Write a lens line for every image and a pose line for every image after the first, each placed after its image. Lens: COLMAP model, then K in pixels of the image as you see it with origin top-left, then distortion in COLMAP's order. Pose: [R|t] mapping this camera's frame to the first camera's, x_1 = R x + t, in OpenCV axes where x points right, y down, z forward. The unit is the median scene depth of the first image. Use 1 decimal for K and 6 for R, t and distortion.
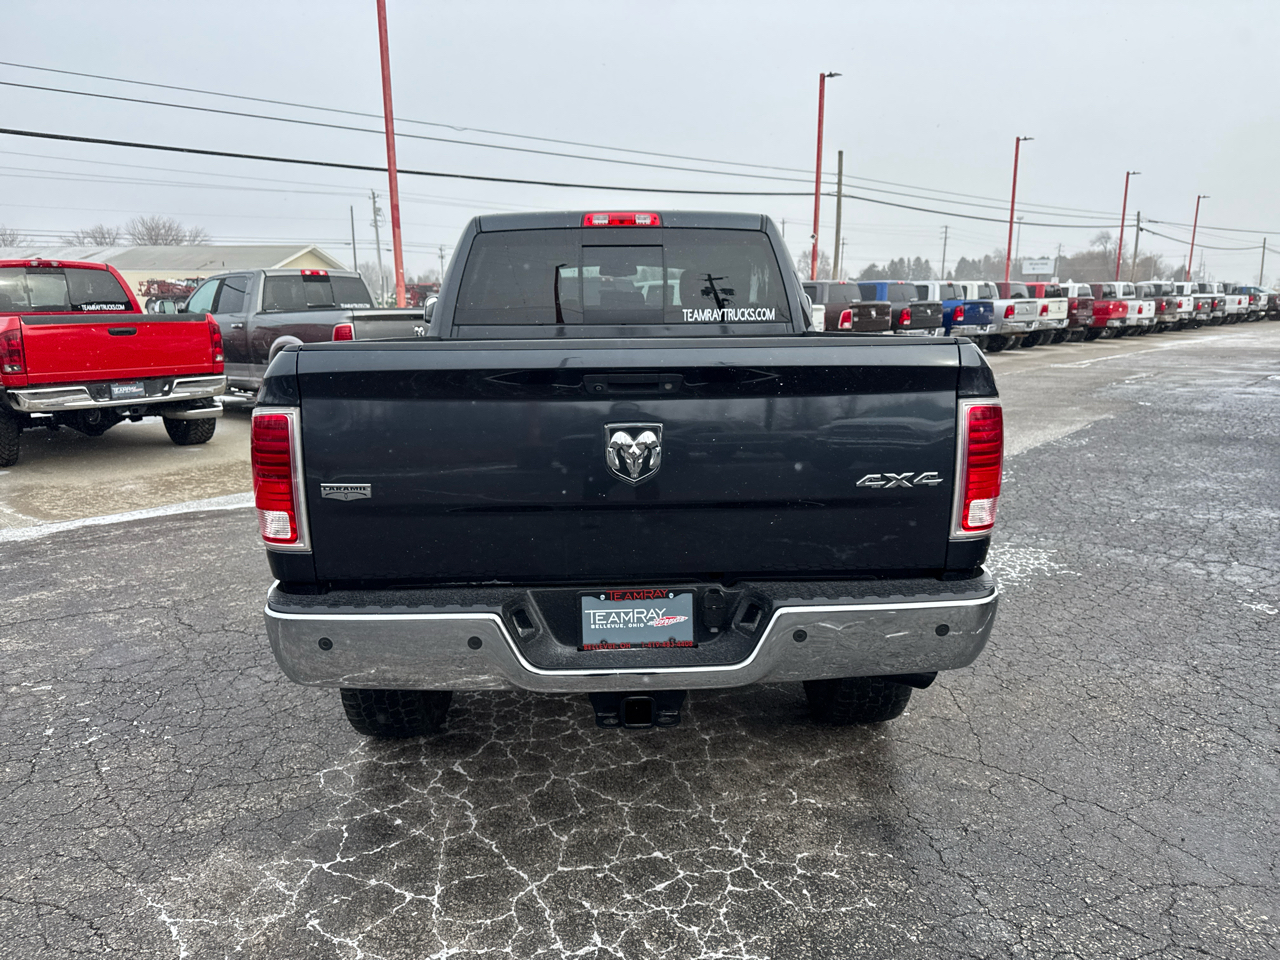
lens RADIAL K [[911.8, 0, 637.1], [0, 911.8, 488.1], [0, 0, 1]] dist [0.068177, -0.108969]
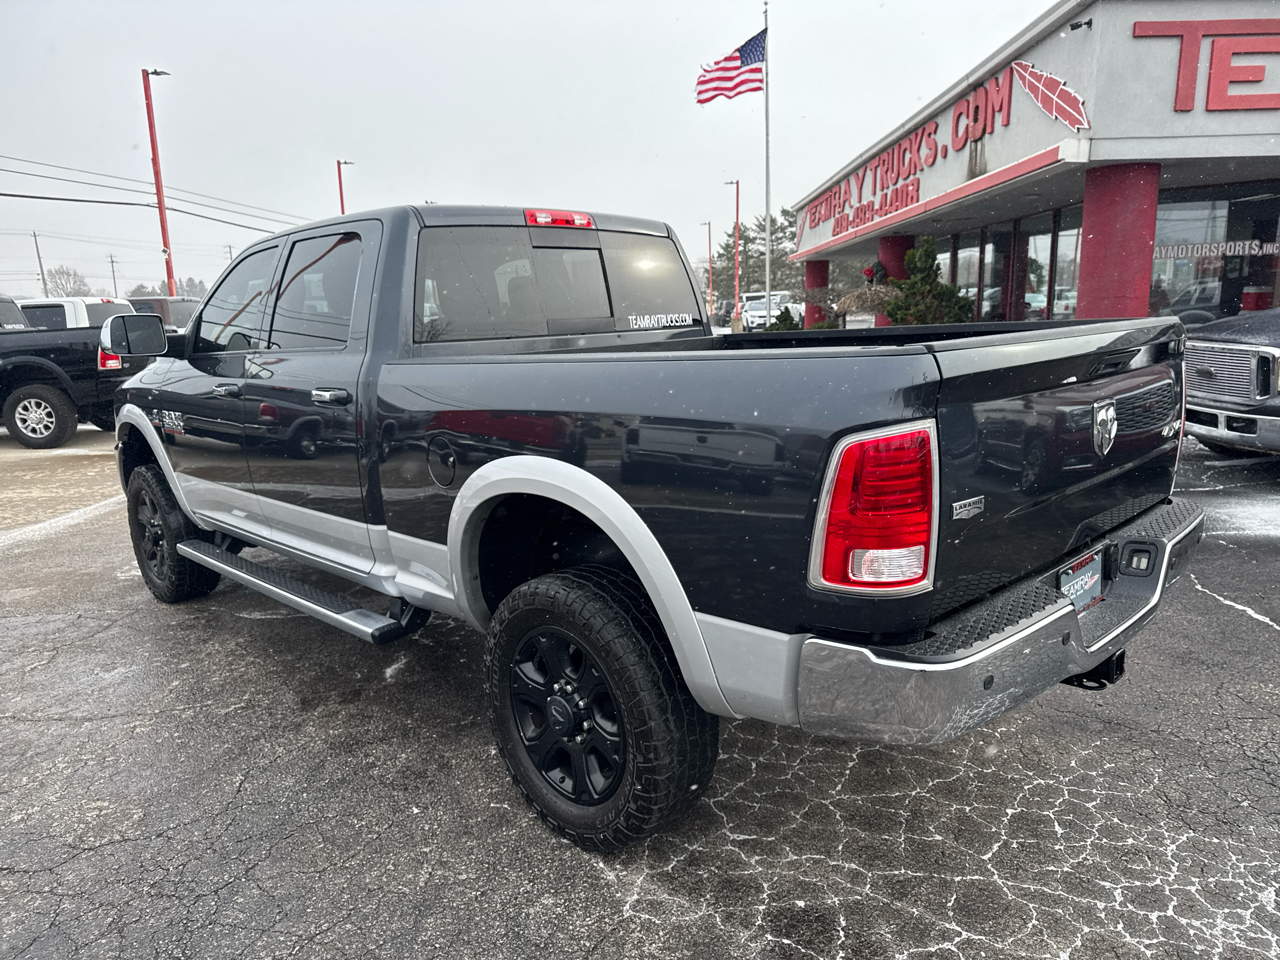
lens RADIAL K [[919.3, 0, 644.0], [0, 919.3, 492.3], [0, 0, 1]] dist [0.009681, -0.004915]
pose [[0.730033, -0.152911, 0.666086, -0.492463], [0.164937, 0.985258, 0.045411, -0.044807], [-0.663210, 0.076711, 0.744491, 0.237259]]
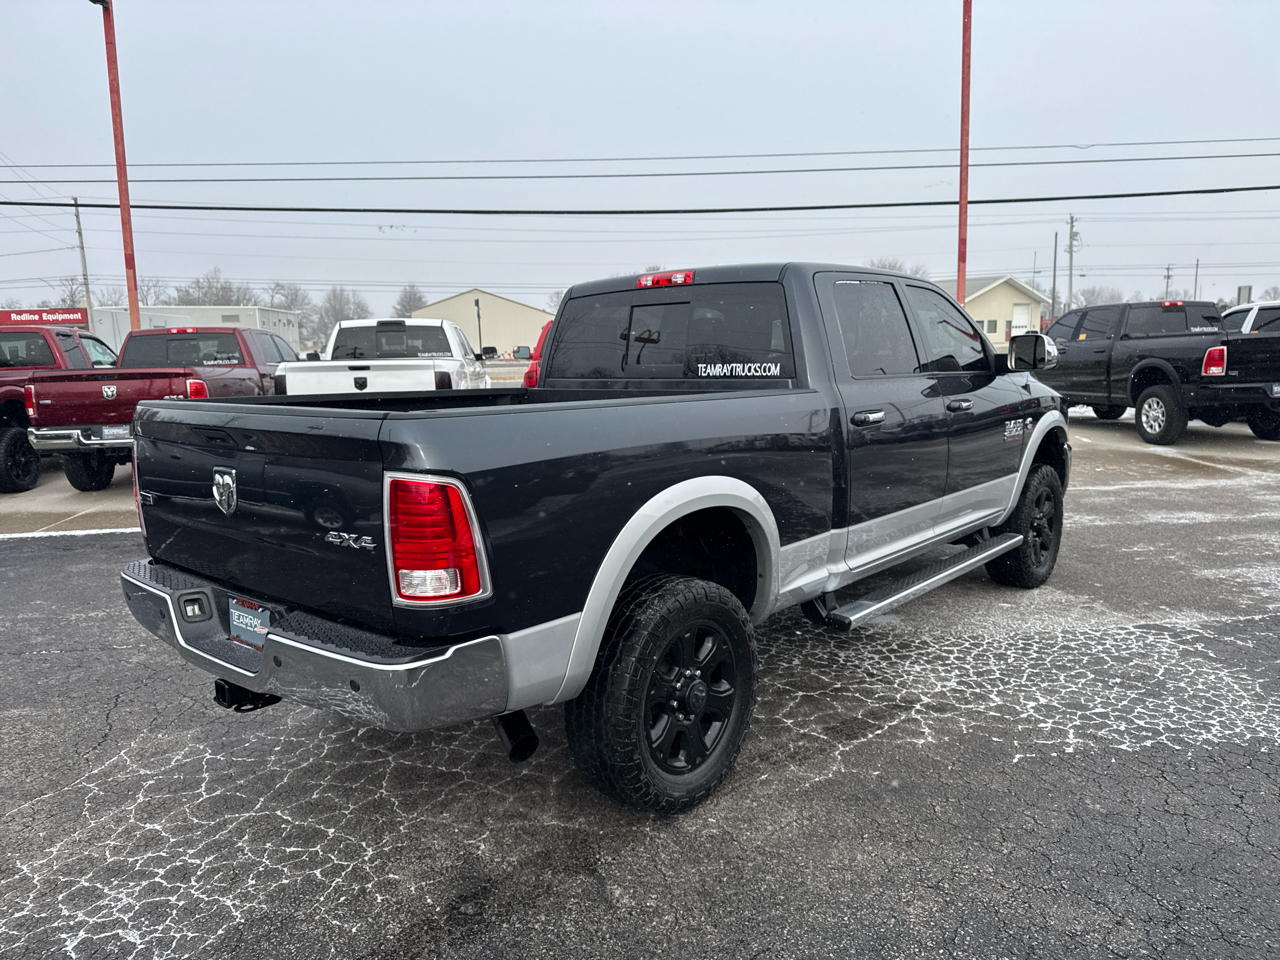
lens RADIAL K [[913.7, 0, 637.5], [0, 913.7, 481.0], [0, 0, 1]] dist [0.017188, -0.014398]
pose [[0.731197, 0.087788, -0.676494, 0.561656], [-0.112887, 0.993584, 0.006922, -0.055463], [0.672761, 0.071306, 0.736415, 0.186297]]
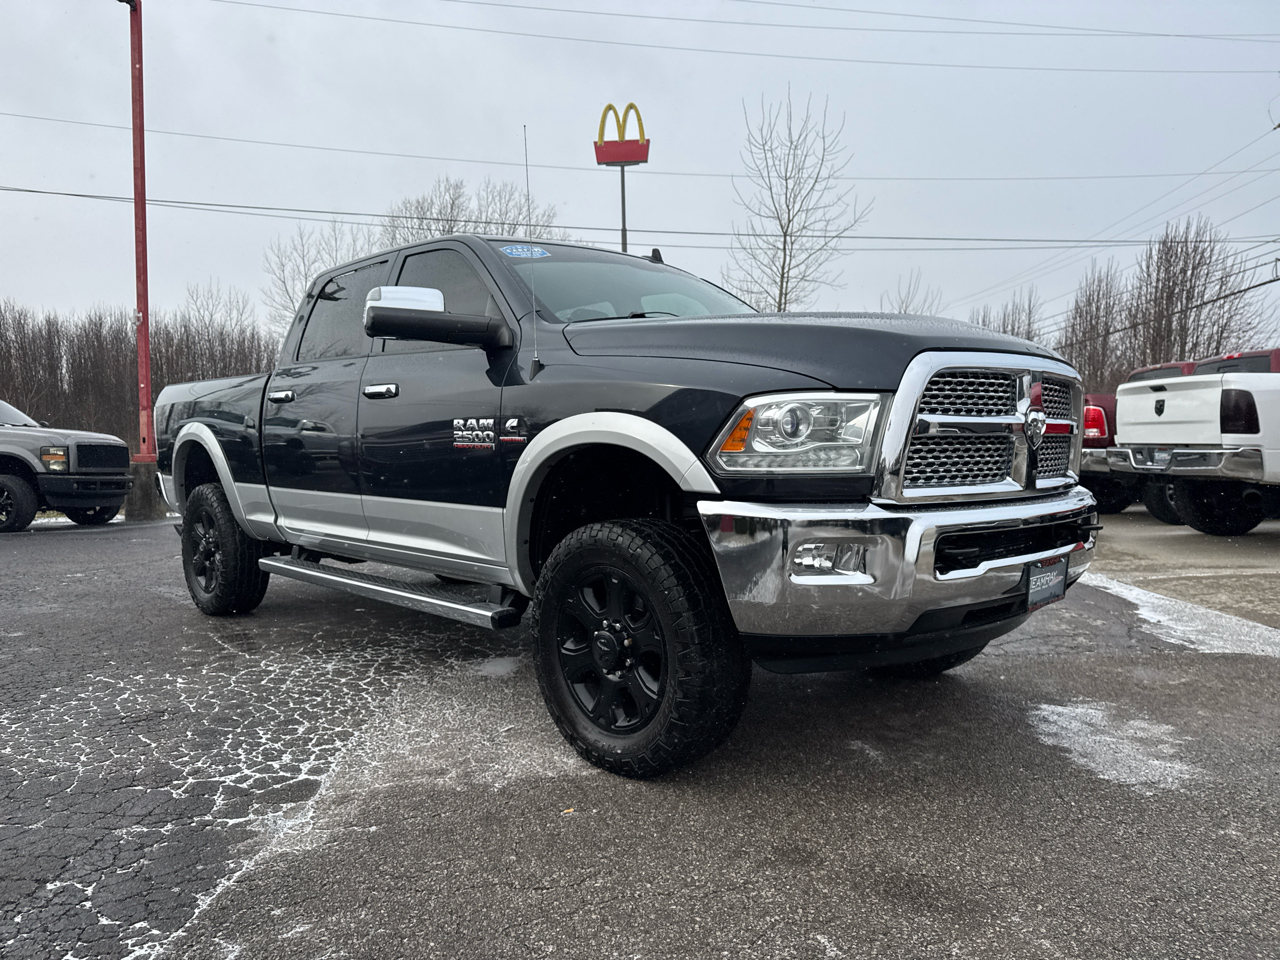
lens RADIAL K [[909.2, 0, 626.9], [0, 909.2, 475.6], [0, 0, 1]] dist [0.015770, -0.005221]
pose [[-0.768836, 0.037917, -0.638321, 0.496750], [-0.108334, 0.976087, 0.188465, -0.258339], [0.630203, 0.214050, -0.746343, 1.787821]]
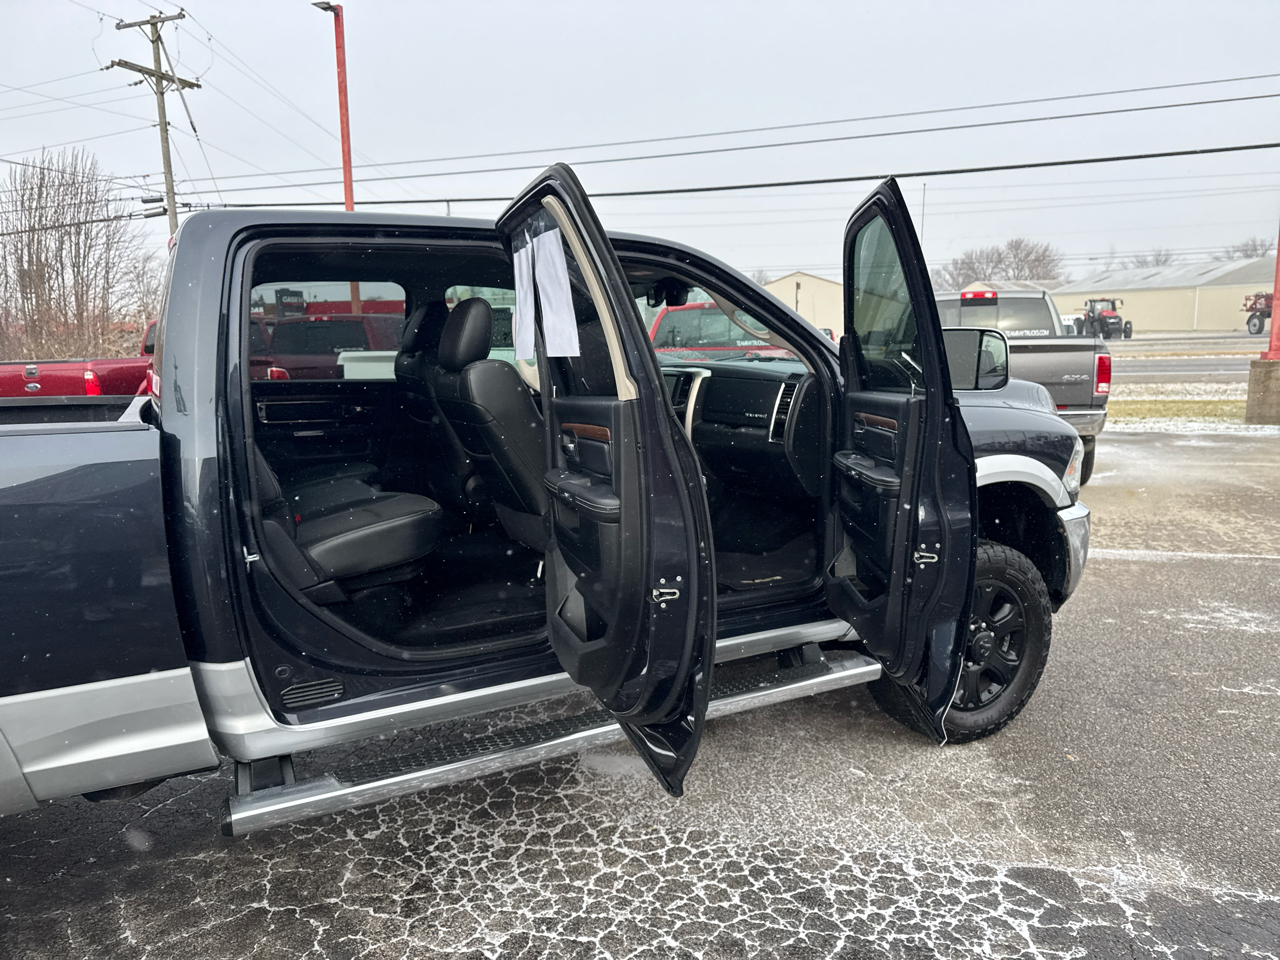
lens RADIAL K [[921.3, 0, 660.9], [0, 921.3, 459.0], [0, 0, 1]] dist [0.006362, -0.003064]
pose [[0.431503, 0.115162, -0.894731, 0.662080], [-0.156203, 0.986375, 0.051626, -0.184946], [0.888485, 0.117483, 0.443612, 0.843468]]
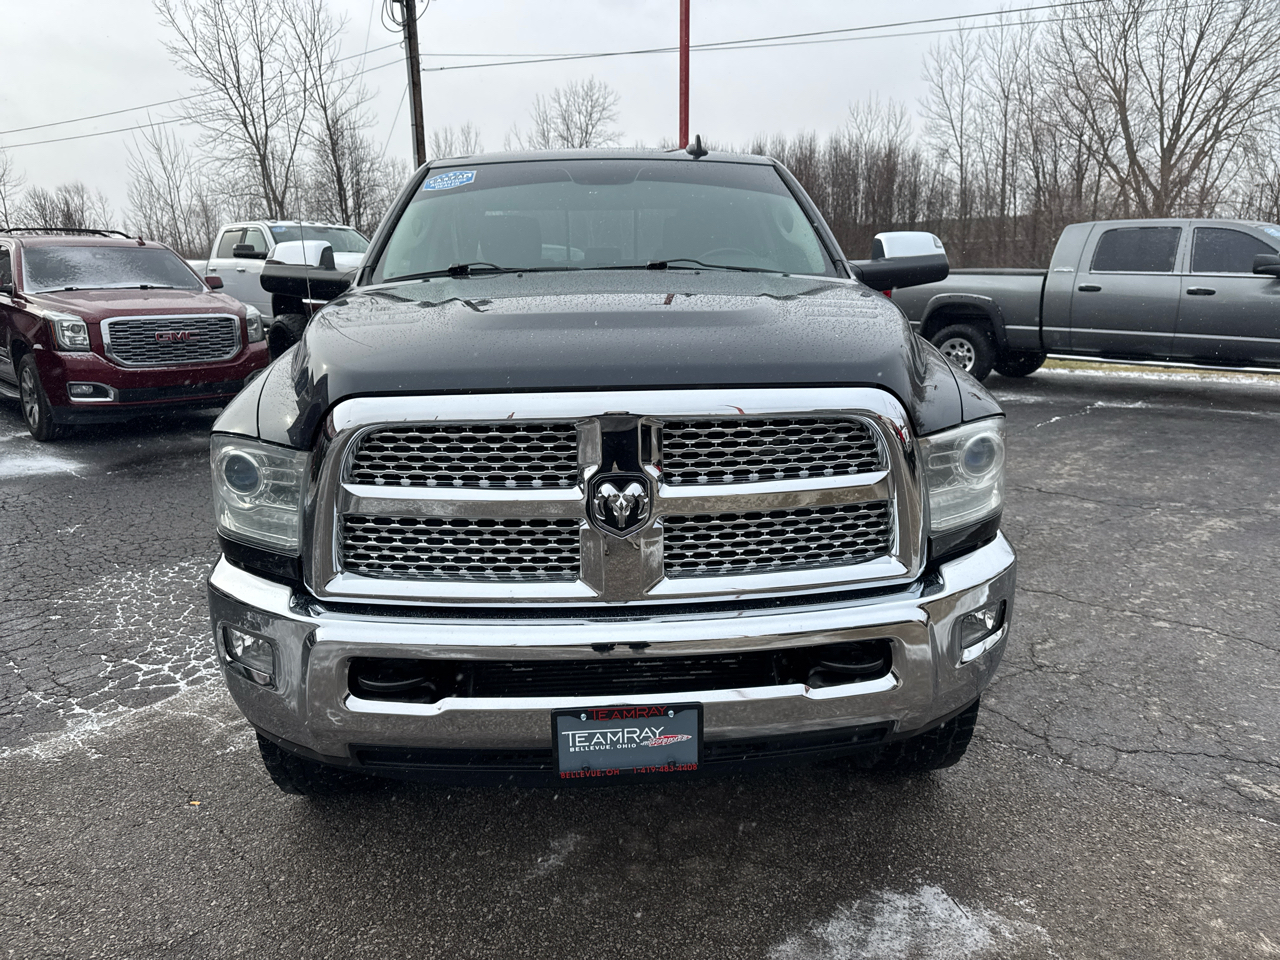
lens RADIAL K [[881.4, 0, 622.1], [0, 881.4, 475.9], [0, 0, 1]] dist [0.003808, -0.002226]
pose [[-0.999587, 0.027114, 0.009507, -0.039196], [0.028612, 0.908946, 0.415931, -0.352209], [0.002636, 0.416031, -0.909346, 1.813953]]
